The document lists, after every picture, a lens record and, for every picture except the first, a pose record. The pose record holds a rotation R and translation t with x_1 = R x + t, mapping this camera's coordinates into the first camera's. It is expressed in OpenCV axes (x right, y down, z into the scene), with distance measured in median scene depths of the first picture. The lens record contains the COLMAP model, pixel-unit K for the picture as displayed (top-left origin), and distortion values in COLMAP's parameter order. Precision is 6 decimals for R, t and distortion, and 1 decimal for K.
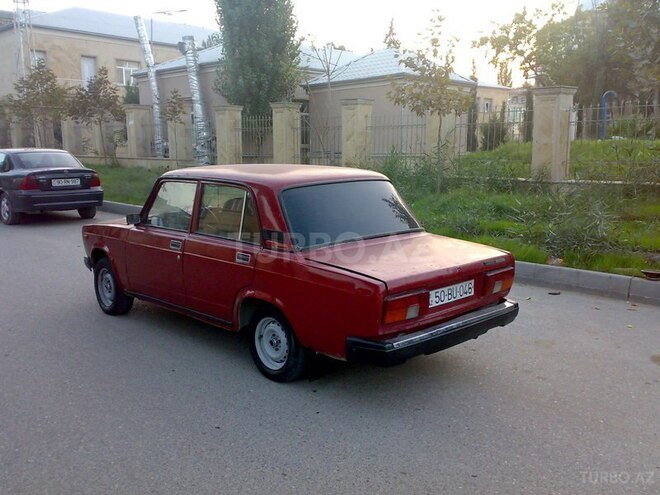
lens RADIAL K [[643.2, 0, 328.6], [0, 643.2, 256.8], [0, 0, 1]] dist [0.164687, -0.296962]
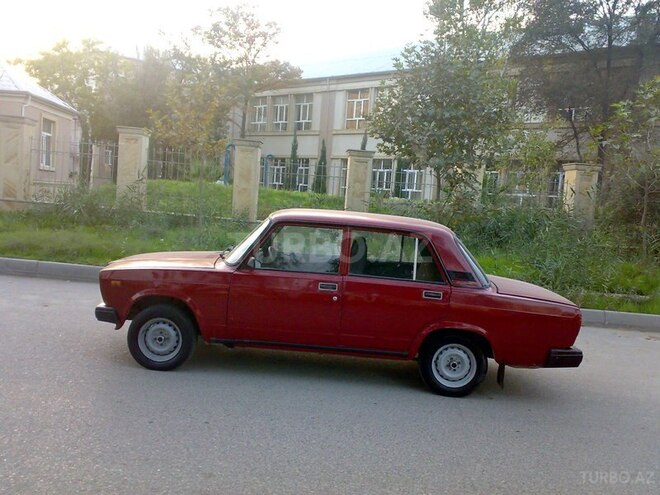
lens RADIAL K [[643.2, 0, 328.6], [0, 643.2, 256.8], [0, 0, 1]] dist [0.164687, -0.296962]
pose [[0.713637, -0.005615, 0.700493, -0.919129], [0.037113, 0.998867, -0.029803, -0.034497], [-0.699532, 0.047266, 0.713037, 0.241513]]
